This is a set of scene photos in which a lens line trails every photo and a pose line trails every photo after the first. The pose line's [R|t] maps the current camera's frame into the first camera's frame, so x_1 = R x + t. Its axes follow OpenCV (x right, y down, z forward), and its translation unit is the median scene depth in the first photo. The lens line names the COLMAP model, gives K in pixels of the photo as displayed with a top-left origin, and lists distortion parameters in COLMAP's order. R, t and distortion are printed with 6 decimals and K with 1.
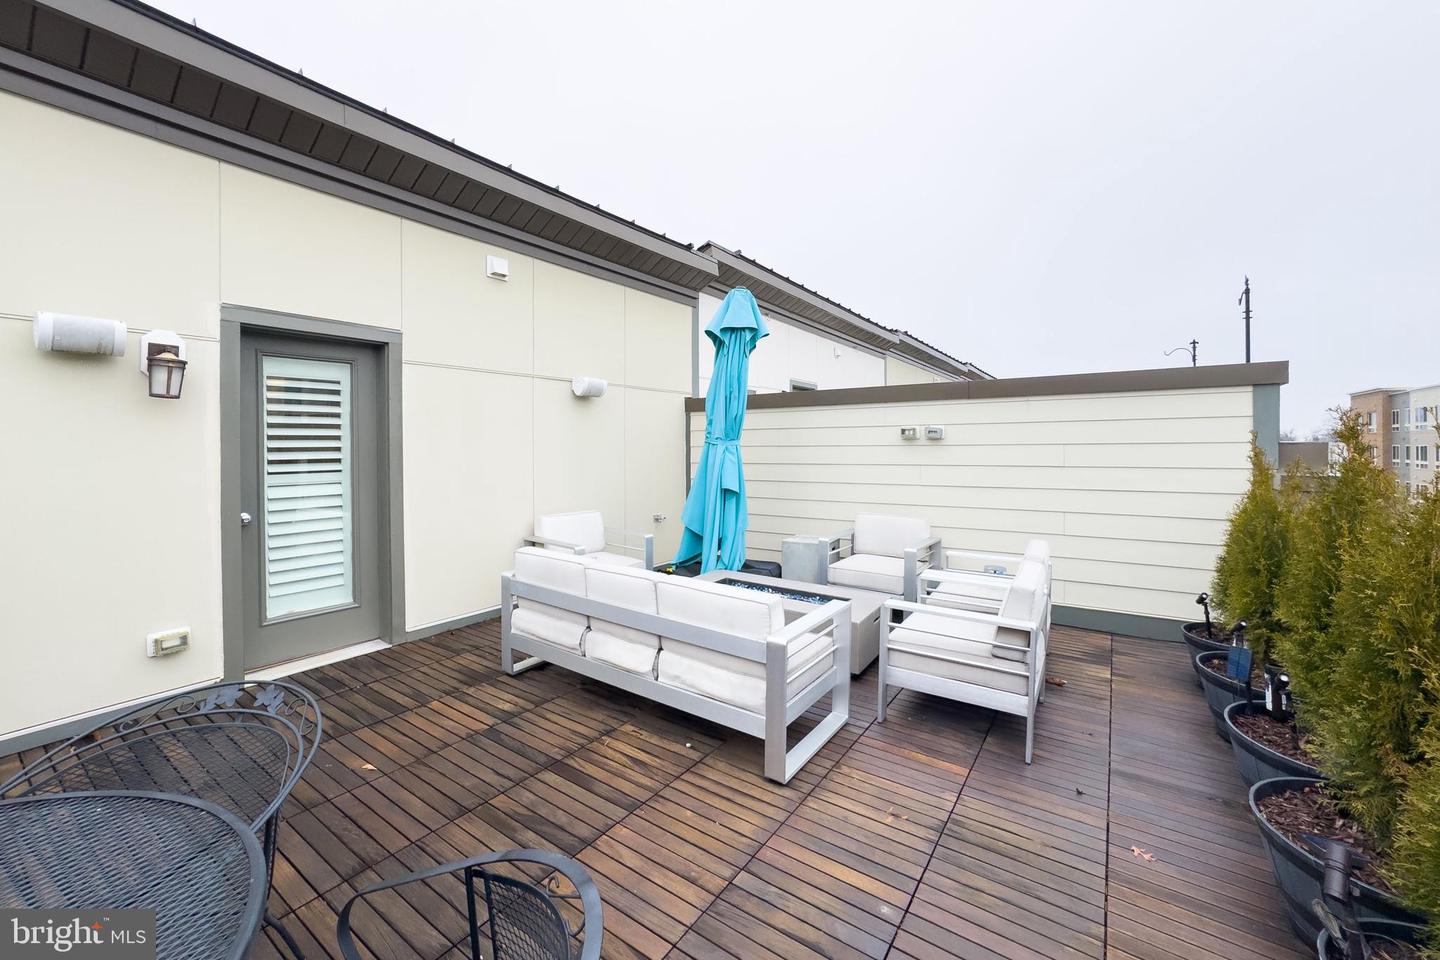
lens RADIAL K [[561.0, 0, 721.2], [0, 561.0, 453.4], [0, 0, 1]] dist [-0.000641, -0.000065]
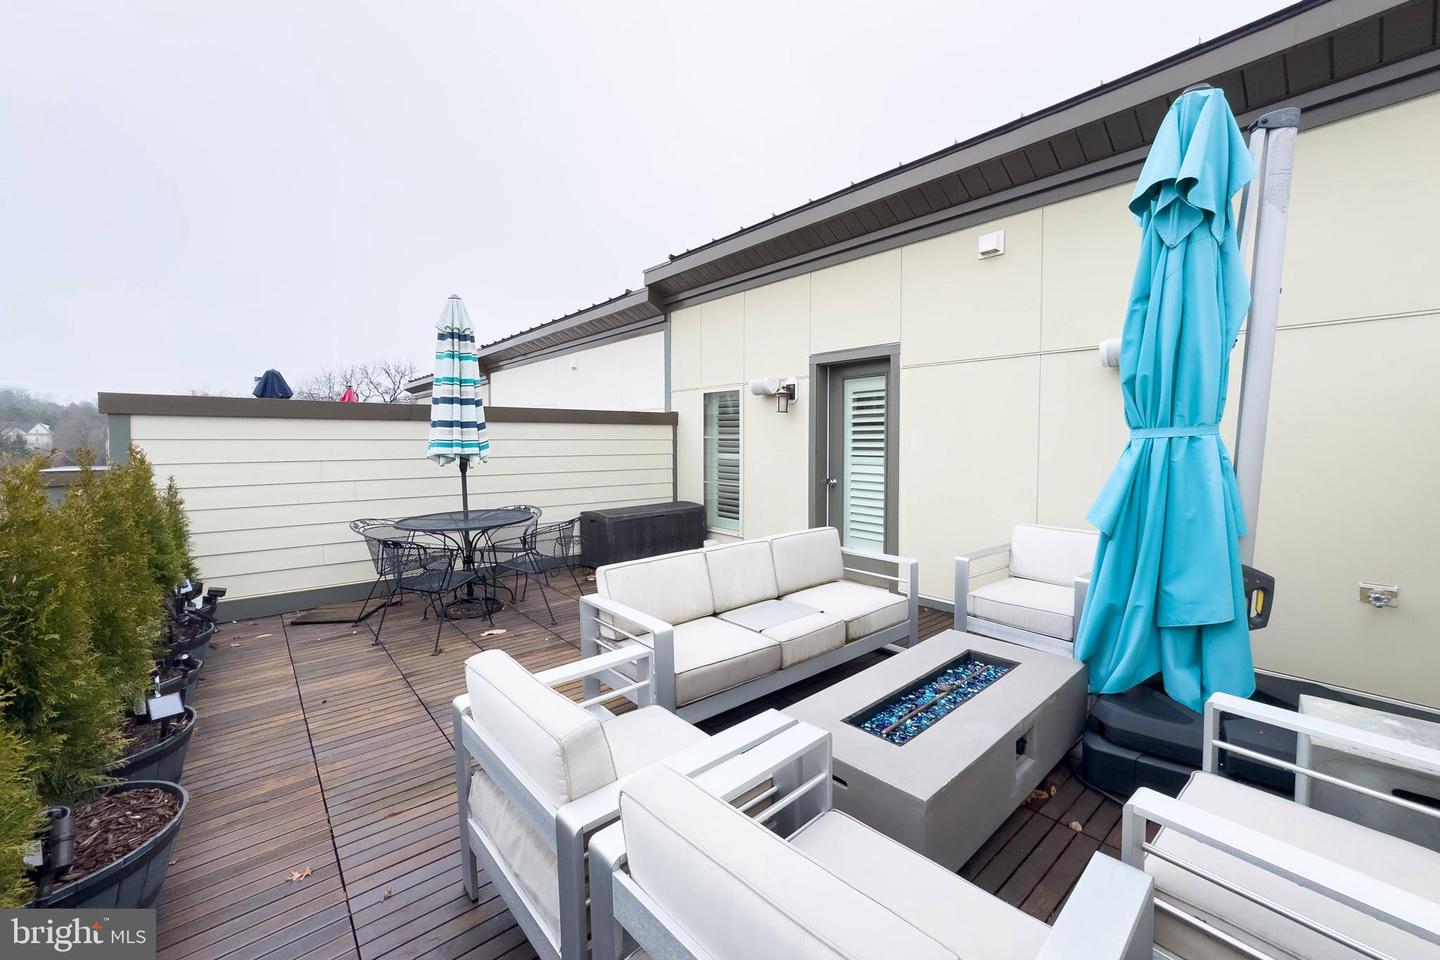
lens RADIAL K [[582.7, 0, 725.2], [0, 582.7, 437.2], [0, 0, 1]] dist [0.000154, 0.000091]
pose [[-0.247254, -0.000237, -0.968951, 0.849932], [-0.014257, 0.999893, 0.003393, -0.011826], [0.968846, 0.014654, -0.247231, 1.073336]]
